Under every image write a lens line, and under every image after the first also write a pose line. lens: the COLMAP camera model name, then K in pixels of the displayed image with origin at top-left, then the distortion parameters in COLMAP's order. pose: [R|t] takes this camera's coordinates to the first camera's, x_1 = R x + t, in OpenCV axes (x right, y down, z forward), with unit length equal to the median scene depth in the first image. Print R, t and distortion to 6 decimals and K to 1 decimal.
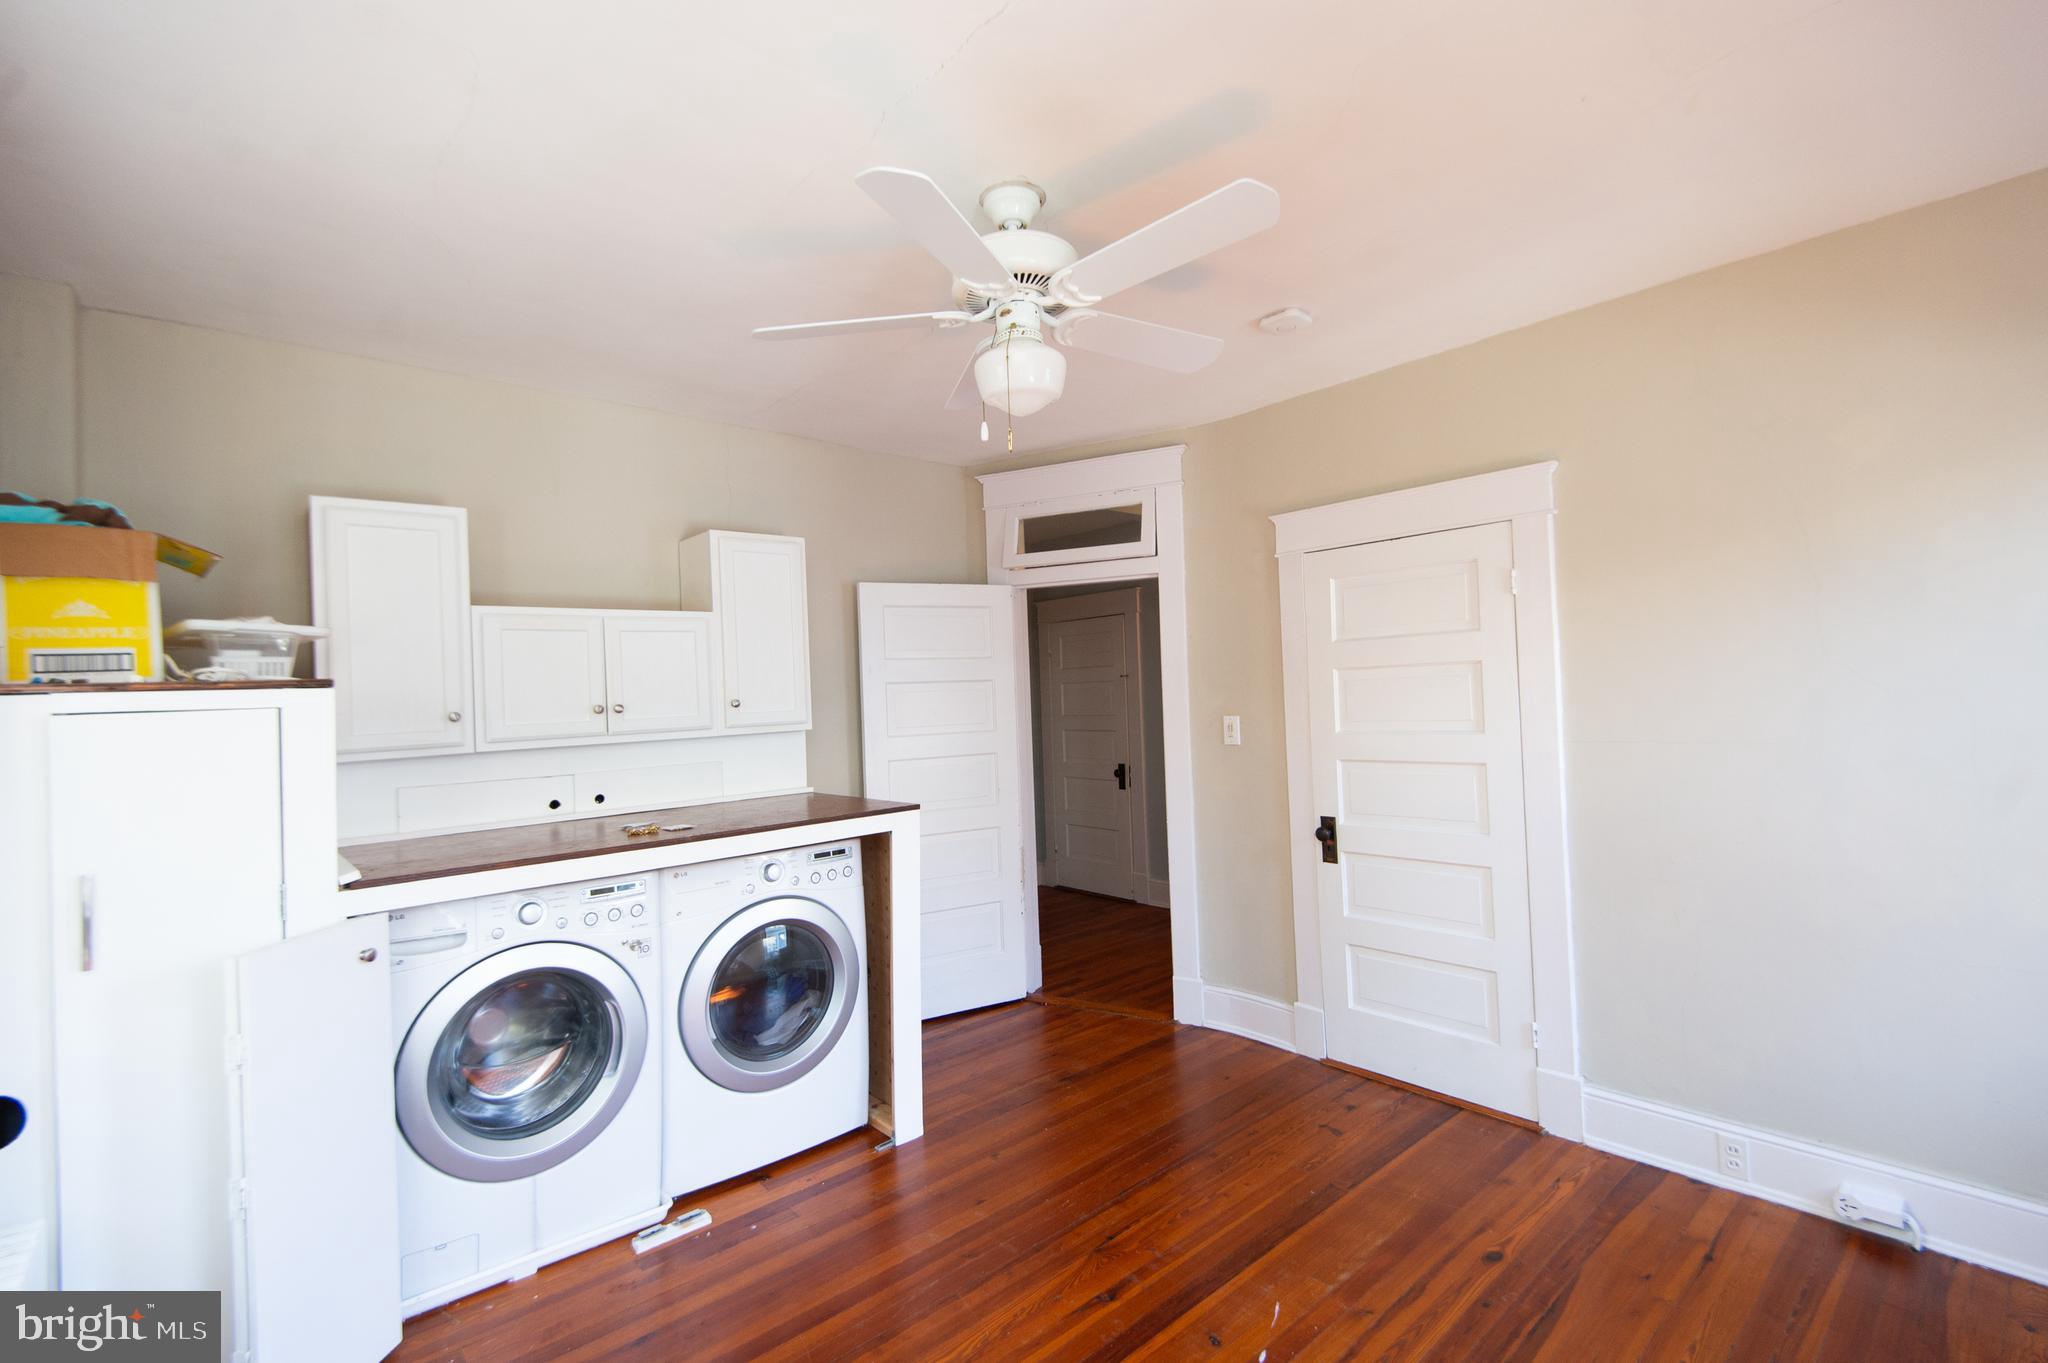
lens RADIAL K [[913.3, 0, 1021.6], [0, 913.3, 682.3], [0, 0, 1]] dist [-0.001281, -0.000322]
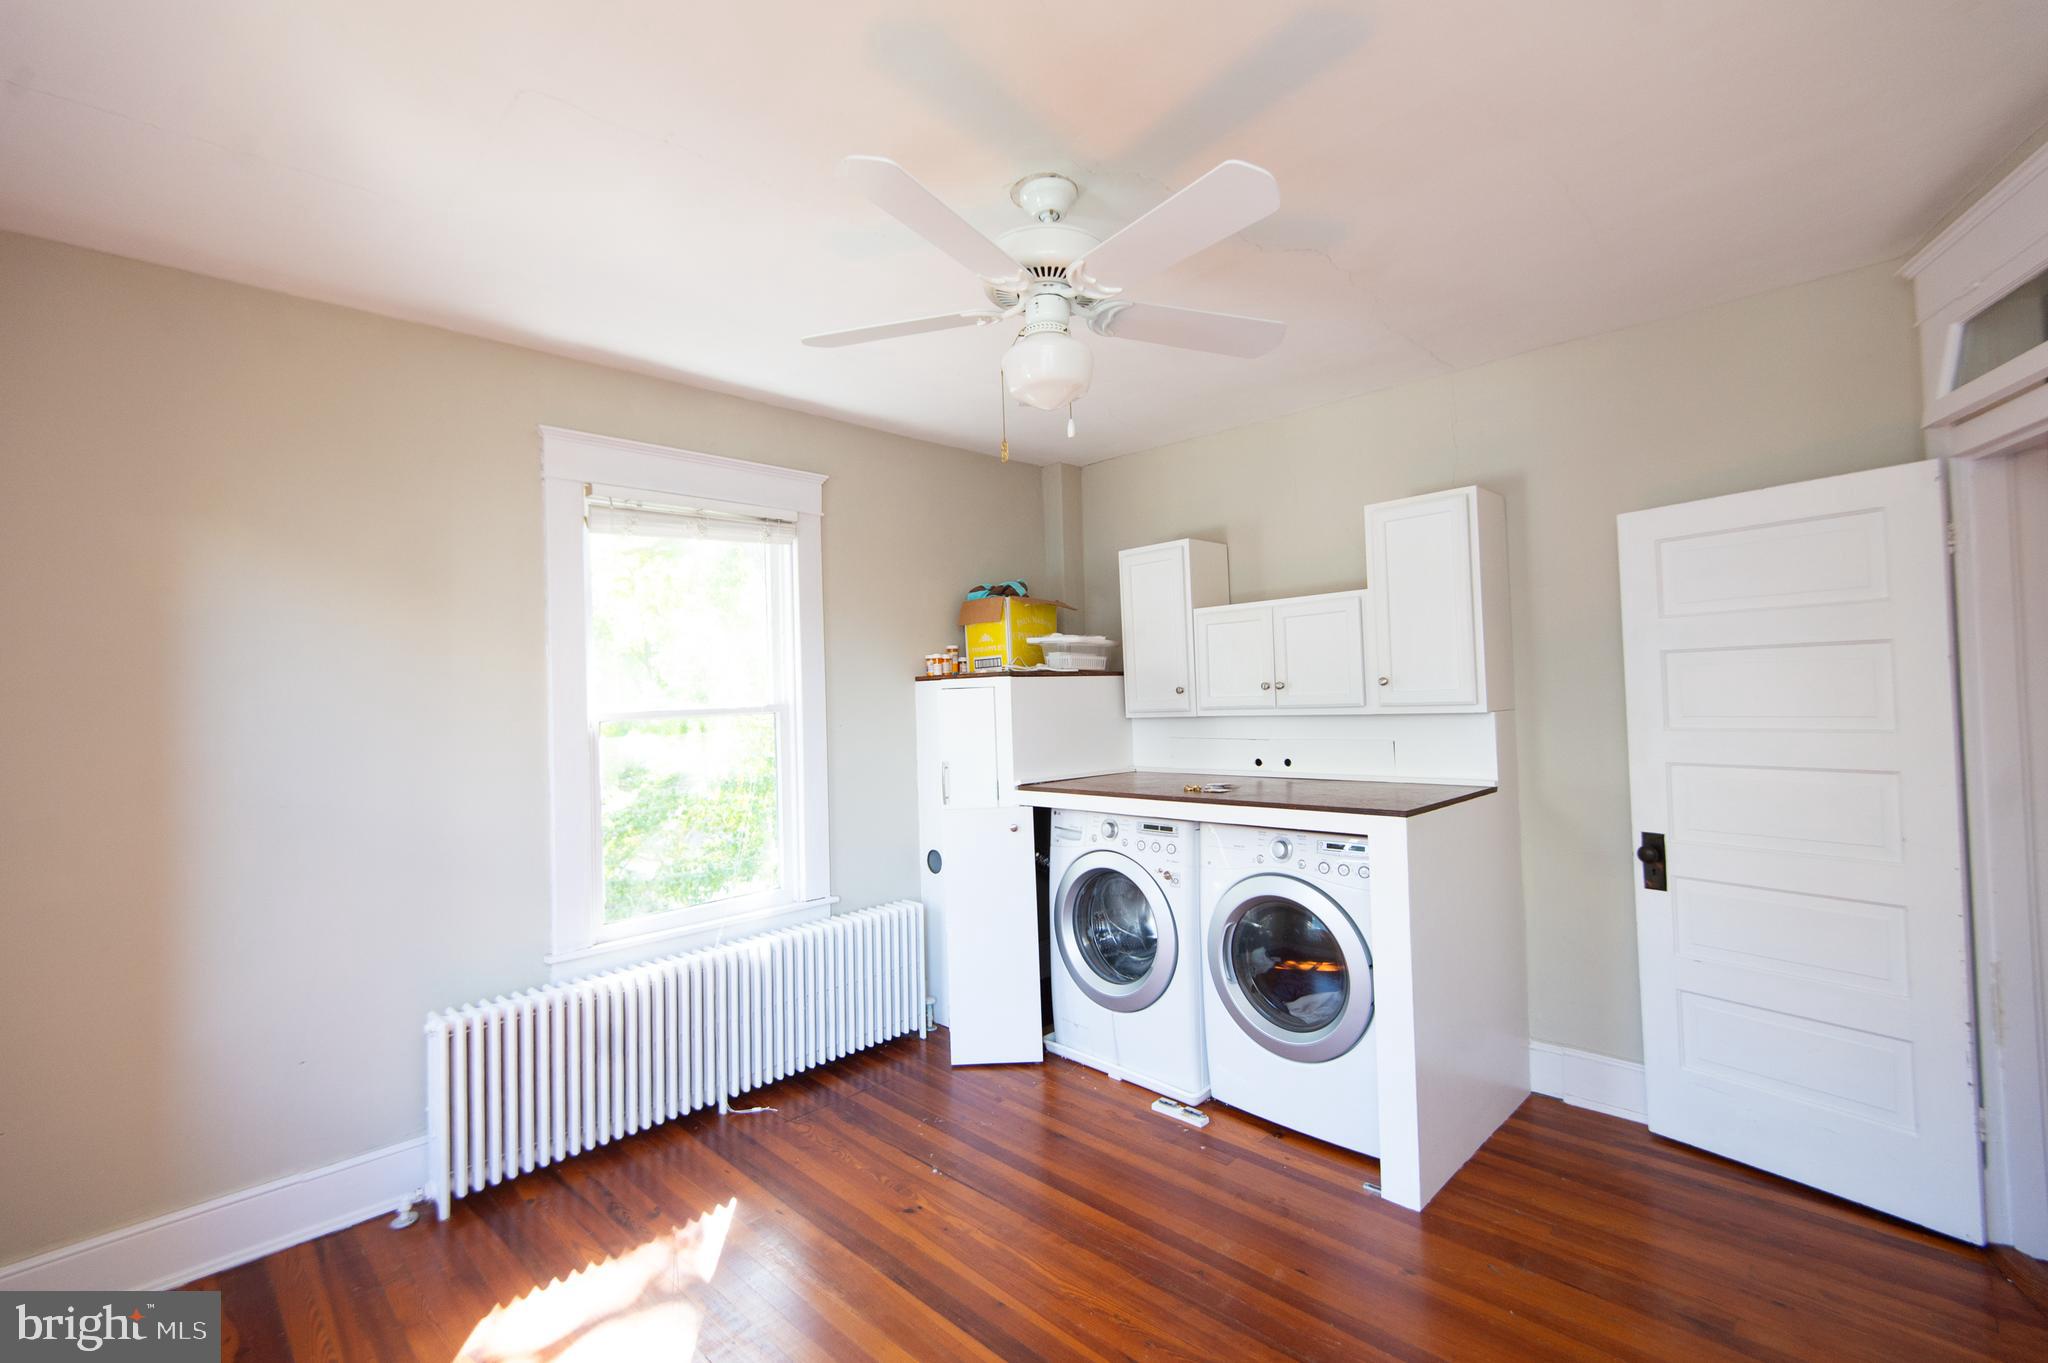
lens RADIAL K [[907.6, 0, 1025.5], [0, 907.6, 674.5], [0, 0, 1]] dist [0.022382, -0.014240]
pose [[0.064039, 0.014282, -0.997845, 0.756286], [0.040623, 0.999031, 0.016906, -0.019564], [0.997120, -0.041618, 0.063397, 0.674861]]
